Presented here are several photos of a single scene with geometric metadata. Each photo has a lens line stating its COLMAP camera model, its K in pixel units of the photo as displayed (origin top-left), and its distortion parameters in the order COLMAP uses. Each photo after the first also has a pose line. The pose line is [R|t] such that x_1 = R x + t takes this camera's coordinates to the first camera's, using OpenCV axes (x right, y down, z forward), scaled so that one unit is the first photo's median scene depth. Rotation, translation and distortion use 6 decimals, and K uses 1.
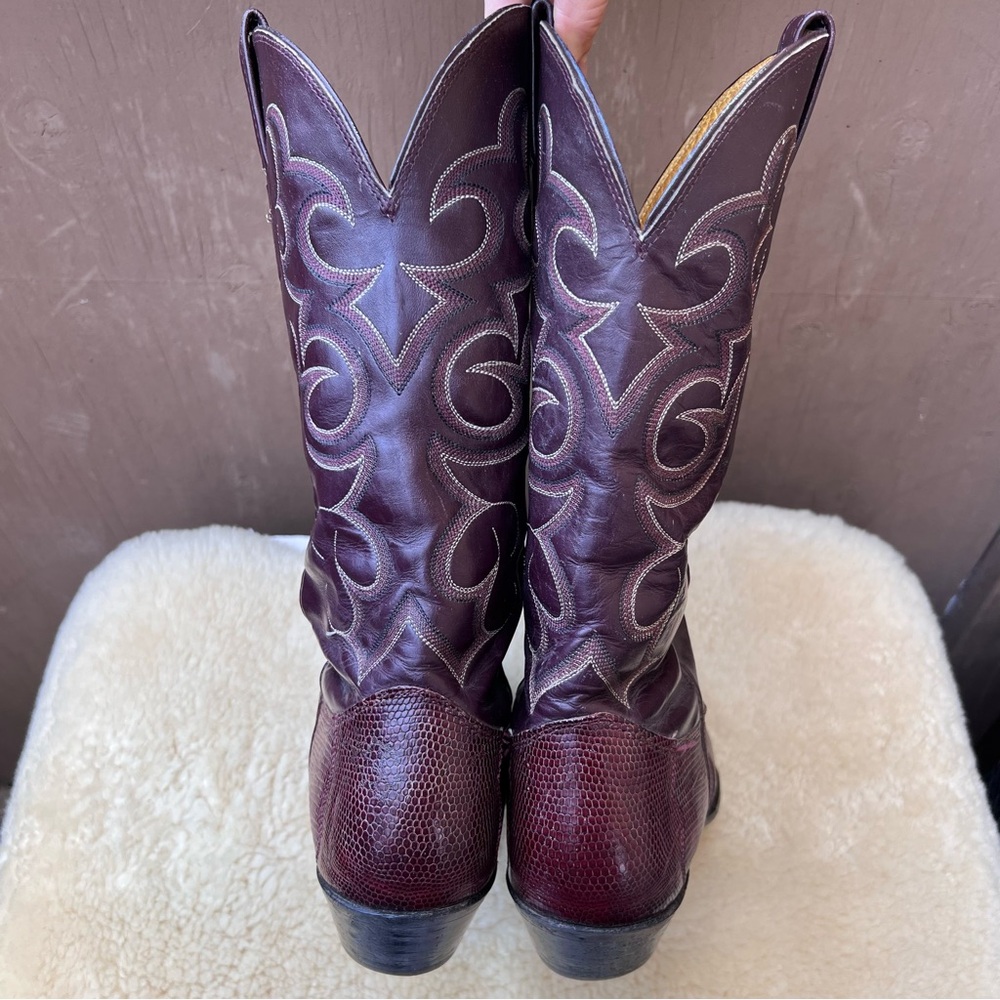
lens RADIAL K [[945.7, 0, 500.6], [0, 945.7, 485.5], [0, 0, 1]] dist [-0.019271, 0.024940]
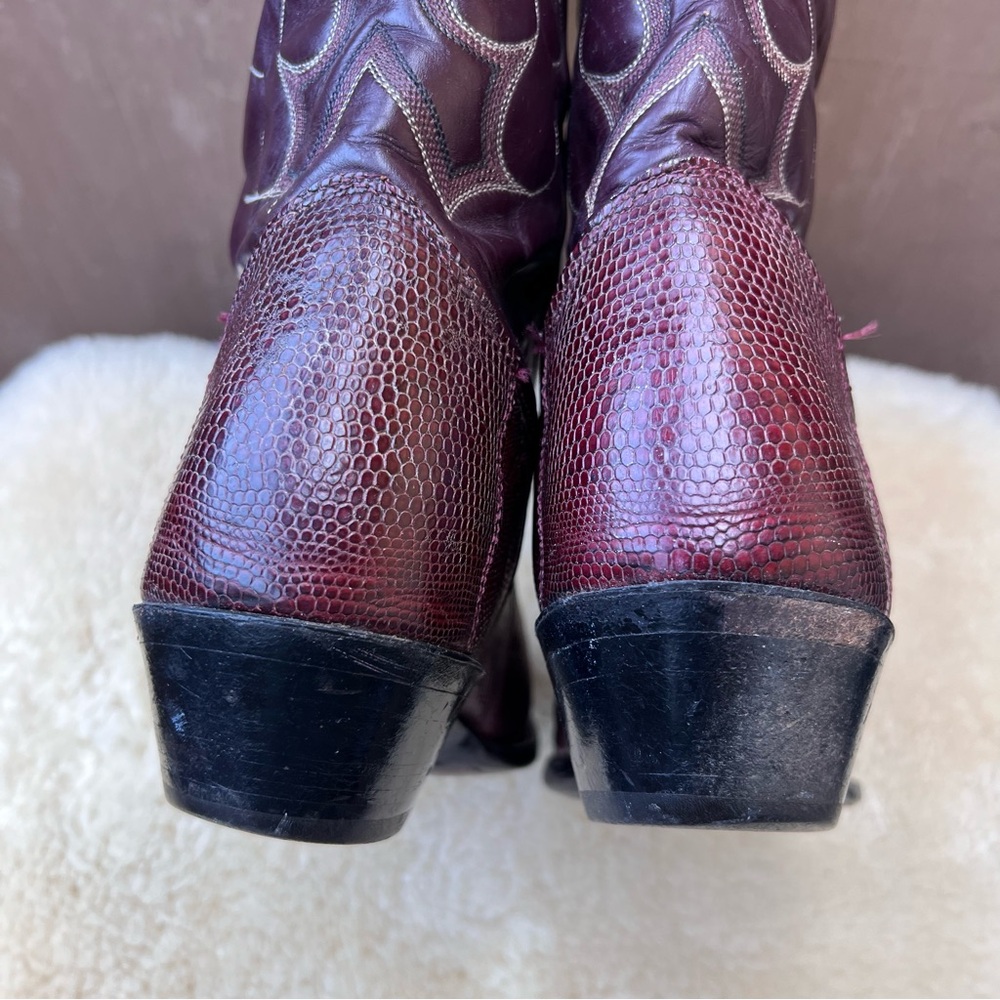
lens RADIAL K [[945.7, 0, 500.6], [0, 945.7, 485.5], [0, 0, 1]] dist [-0.019271, 0.024940]
pose [[0.996518, 0.082751, -0.010223, -0.026777], [-0.079598, 0.980642, 0.178902, 0.005599], [0.024829, -0.177466, 0.983814, 0.294245]]
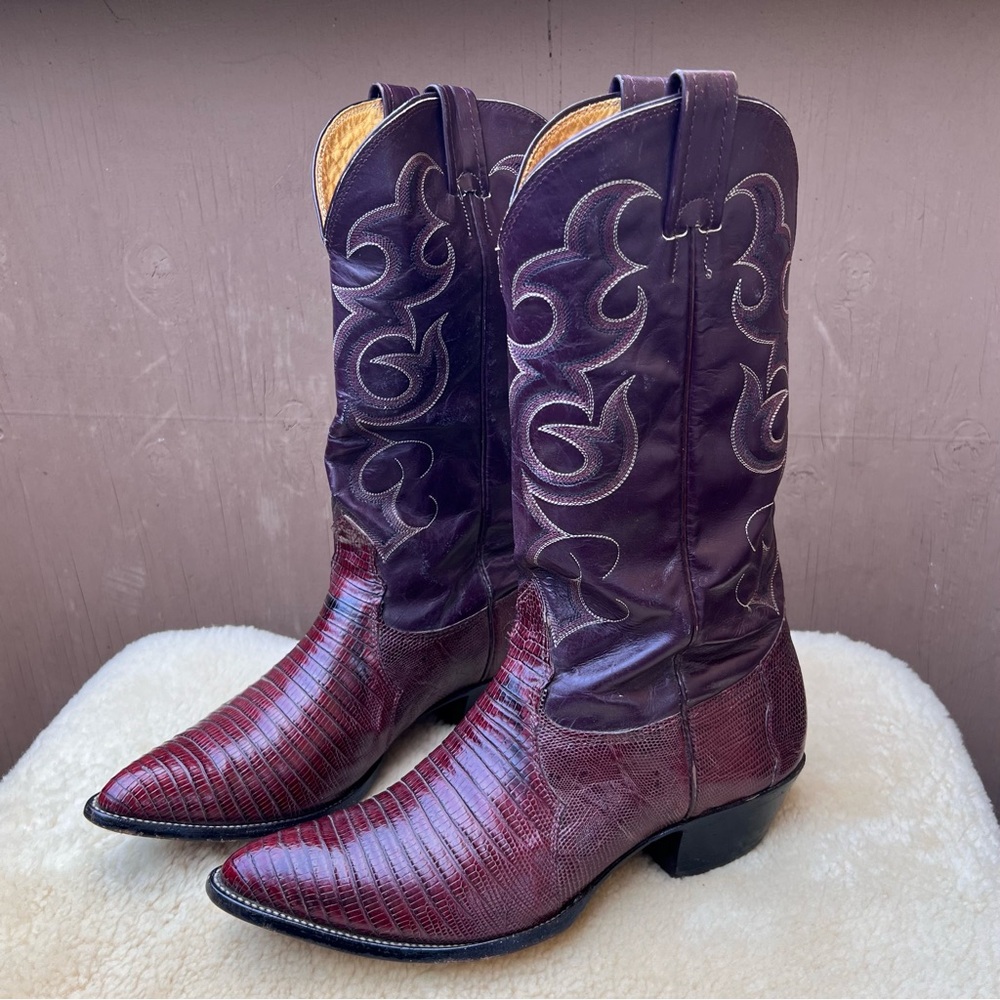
lens RADIAL K [[935.4, 0, 500.0], [0, 935.4, 500.0], [0, 0, 1]] dist [0.017819, -0.026460]
pose [[0.994972, 0.020114, -0.098113, 0.110775], [-0.059360, 0.907452, -0.415942, 0.405010], [0.080667, 0.419674, 0.904083, 0.022990]]
